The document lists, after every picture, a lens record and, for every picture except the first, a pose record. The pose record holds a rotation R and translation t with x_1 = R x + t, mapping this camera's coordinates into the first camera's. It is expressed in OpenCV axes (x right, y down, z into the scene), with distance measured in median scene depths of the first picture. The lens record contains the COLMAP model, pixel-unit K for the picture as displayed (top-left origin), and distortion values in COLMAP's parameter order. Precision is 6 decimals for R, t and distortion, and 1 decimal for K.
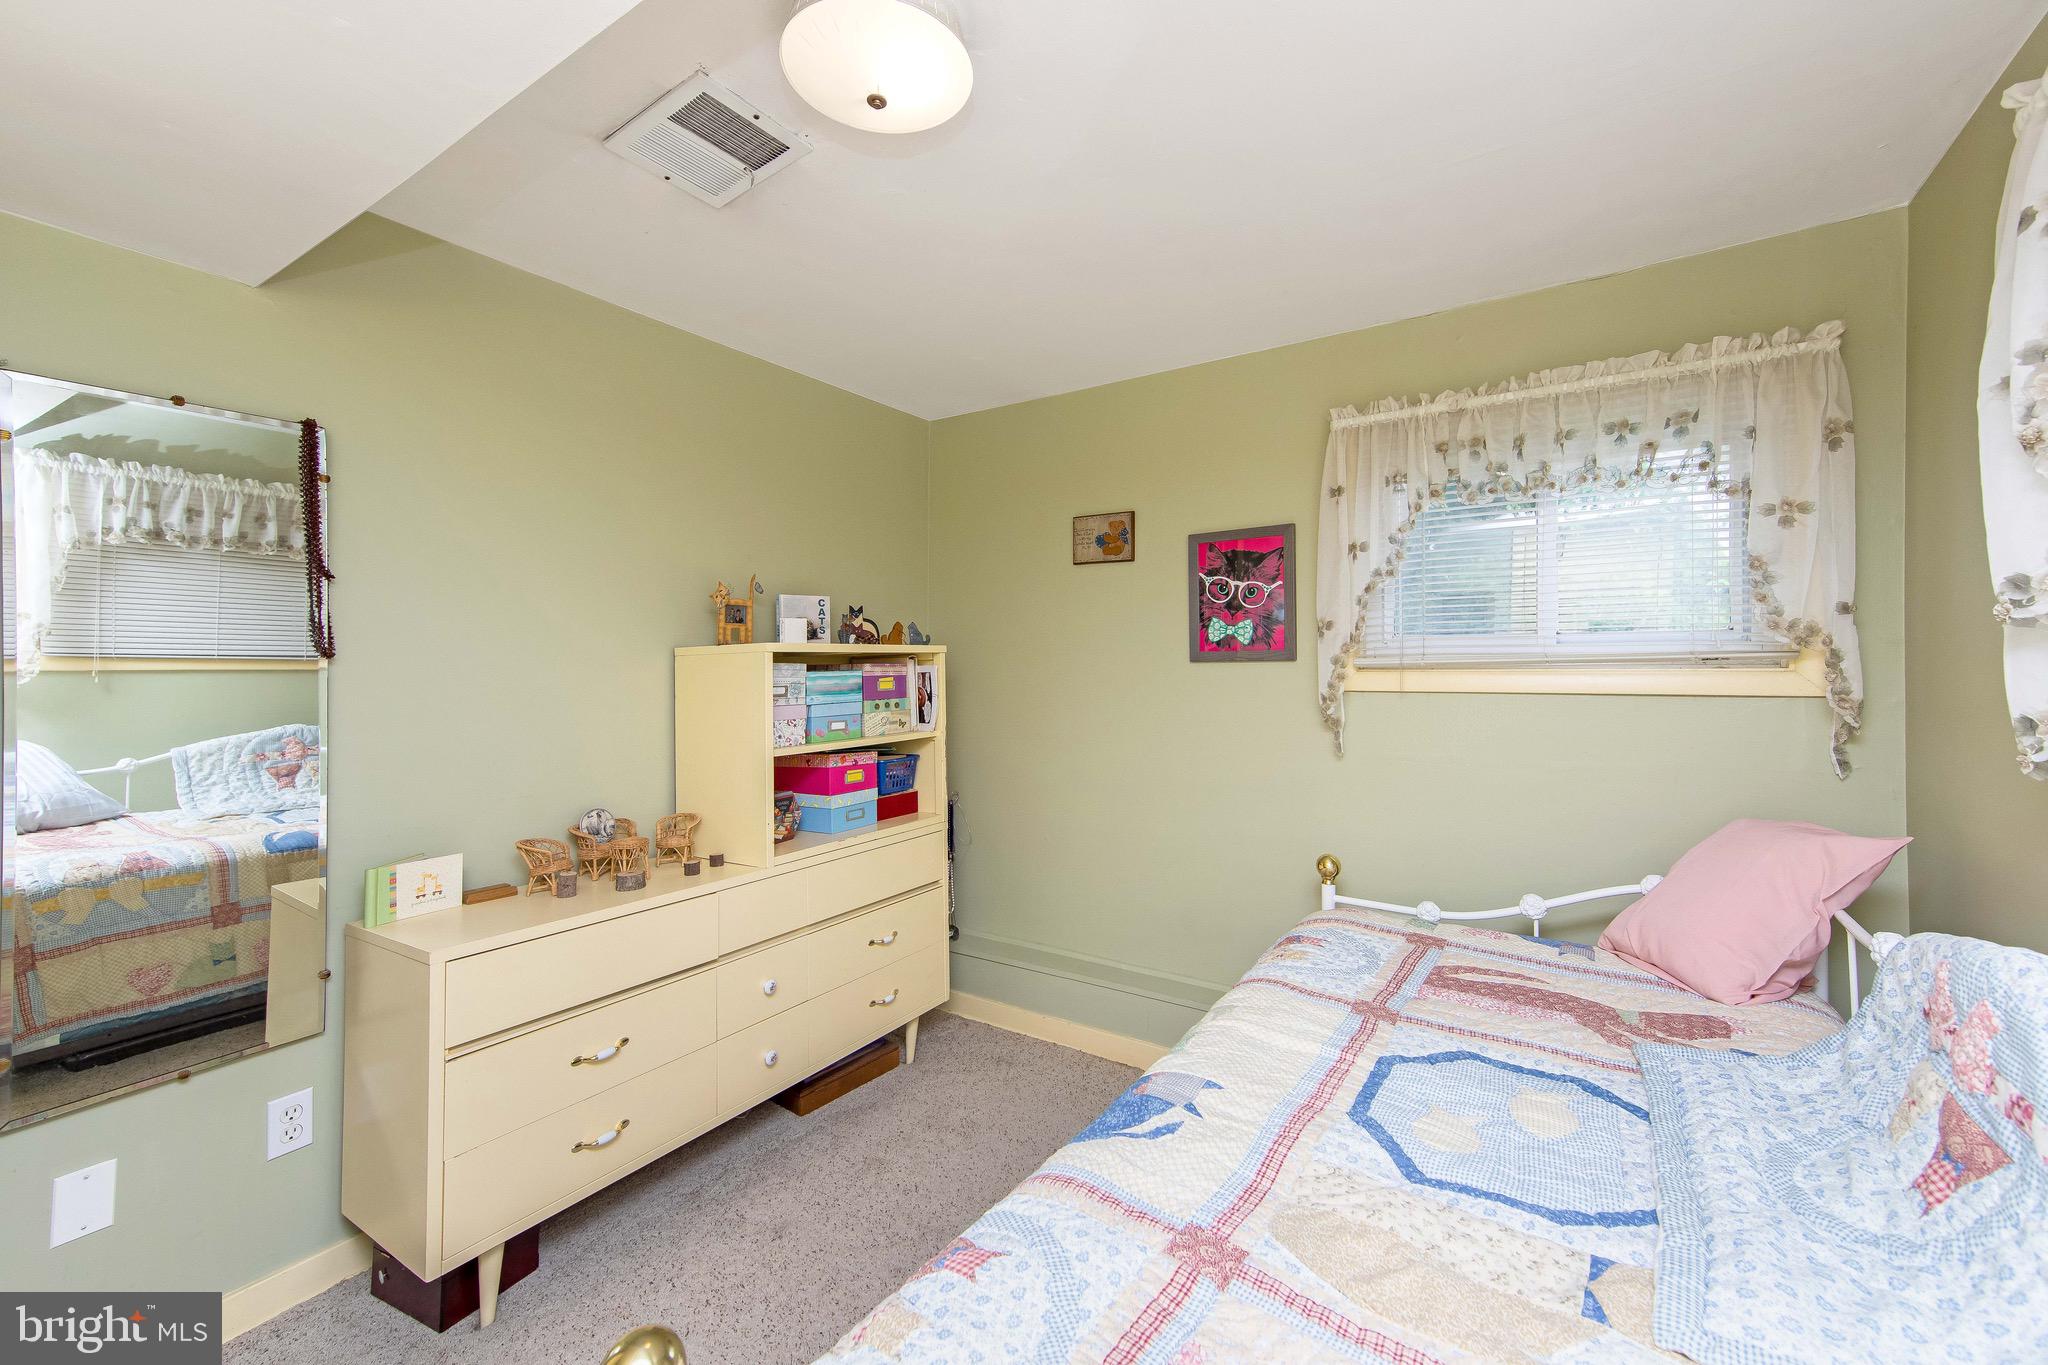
lens RADIAL K [[801.3, 0, 1030.1], [0, 801.3, 665.9], [0, 0, 1]] dist [0.014353, -0.000406]
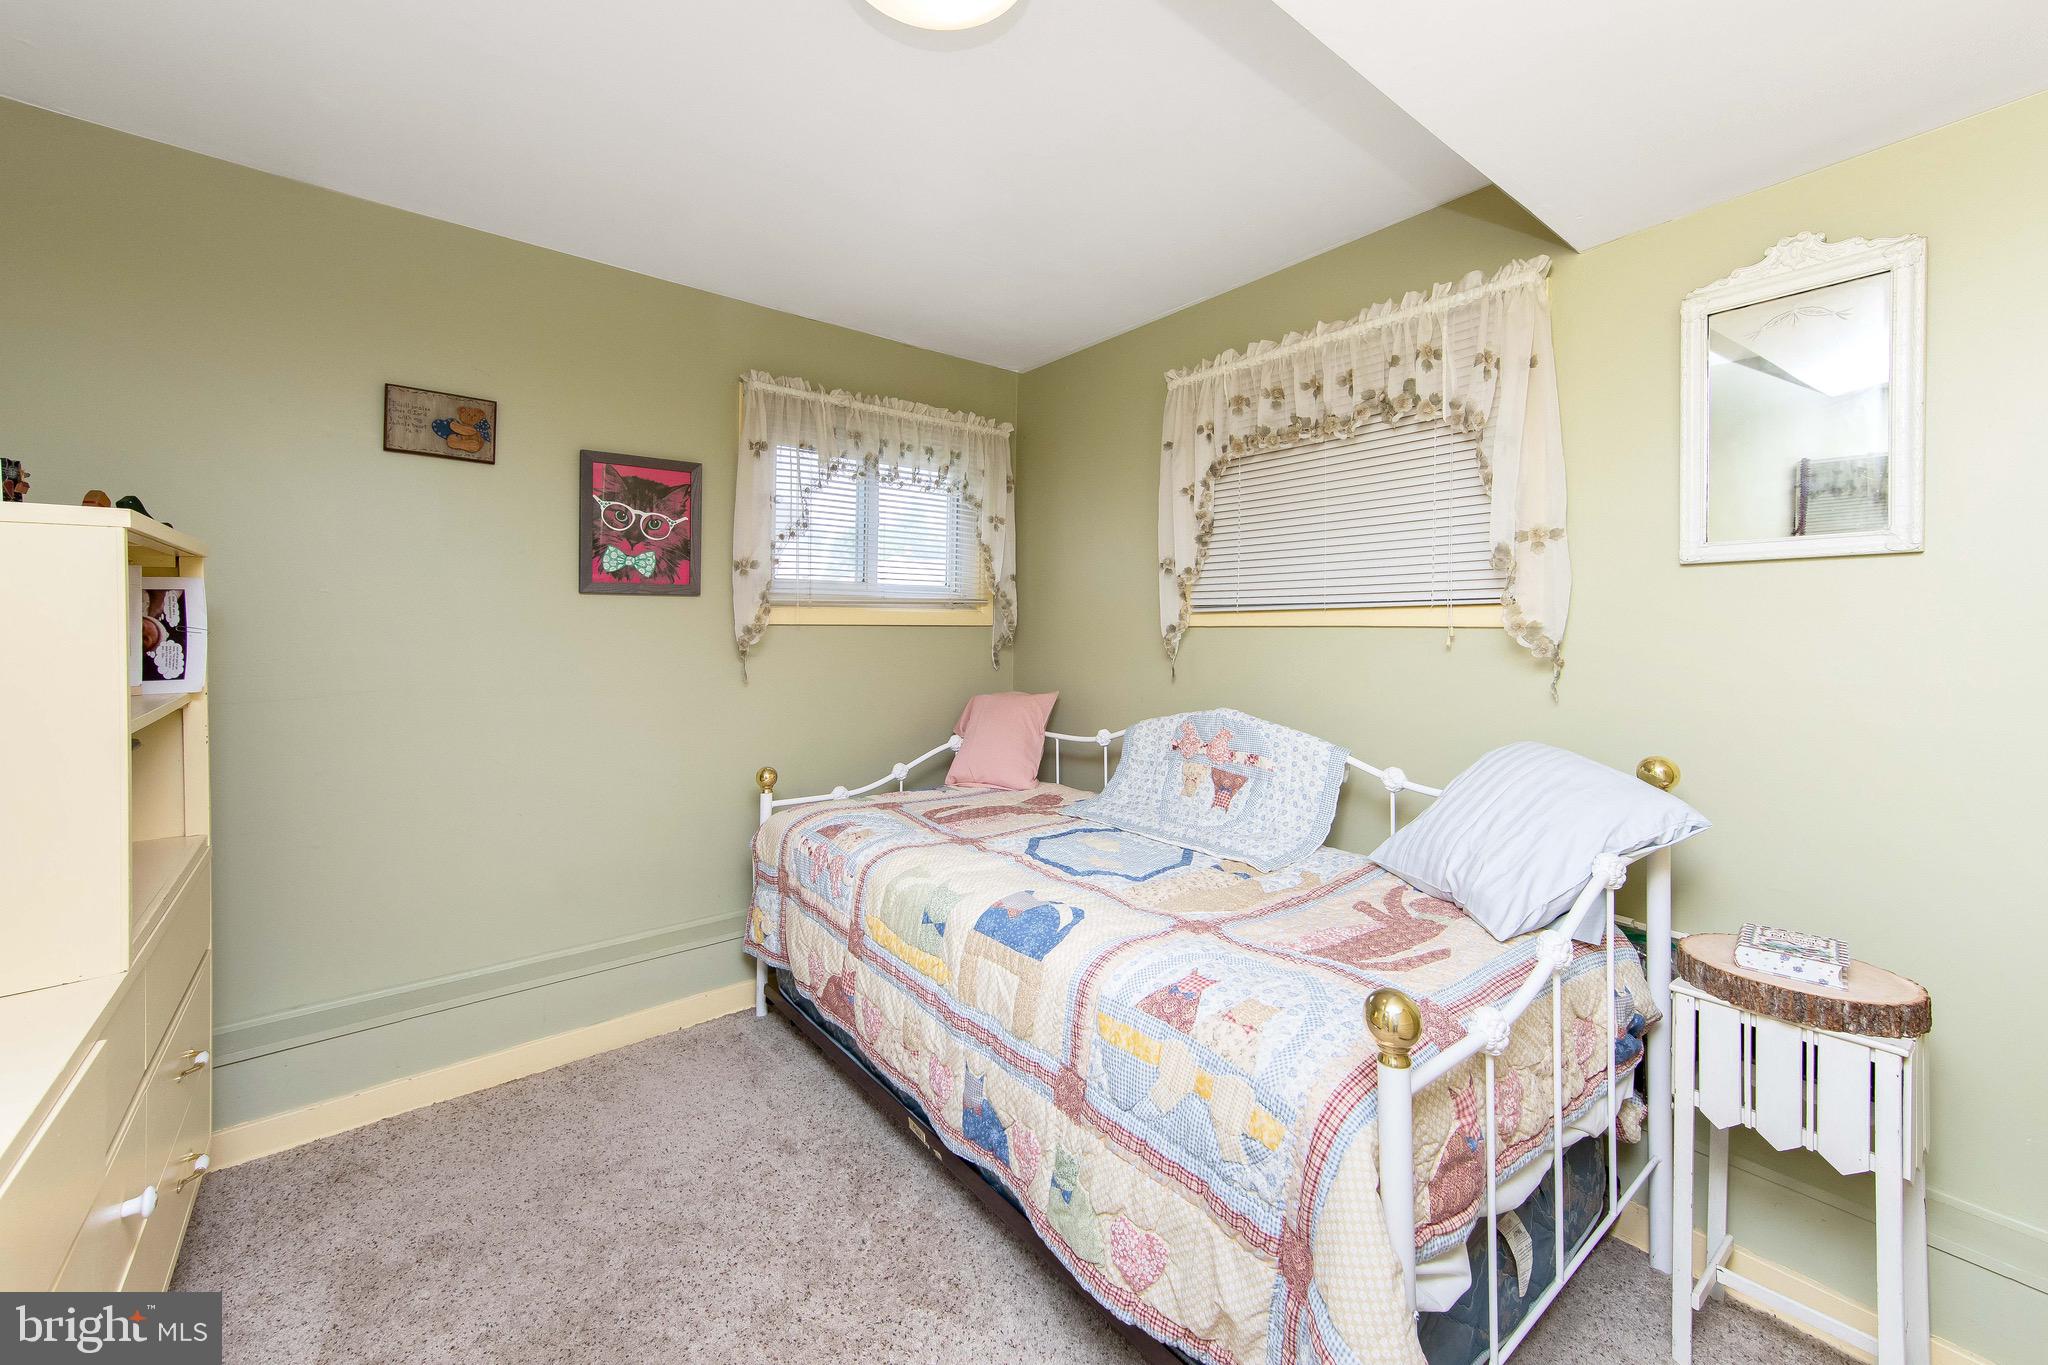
lens RADIAL K [[801.3, 0, 989.2], [0, 801.3, 640.4], [0, 0, 1]] dist [0.014353, -0.000406]
pose [[0.329511, -0.011270, 0.944084, -0.558480], [-0.009294, 0.999842, 0.015179, 0.033987], [-0.944106, -0.013776, 0.329354, 0.314452]]
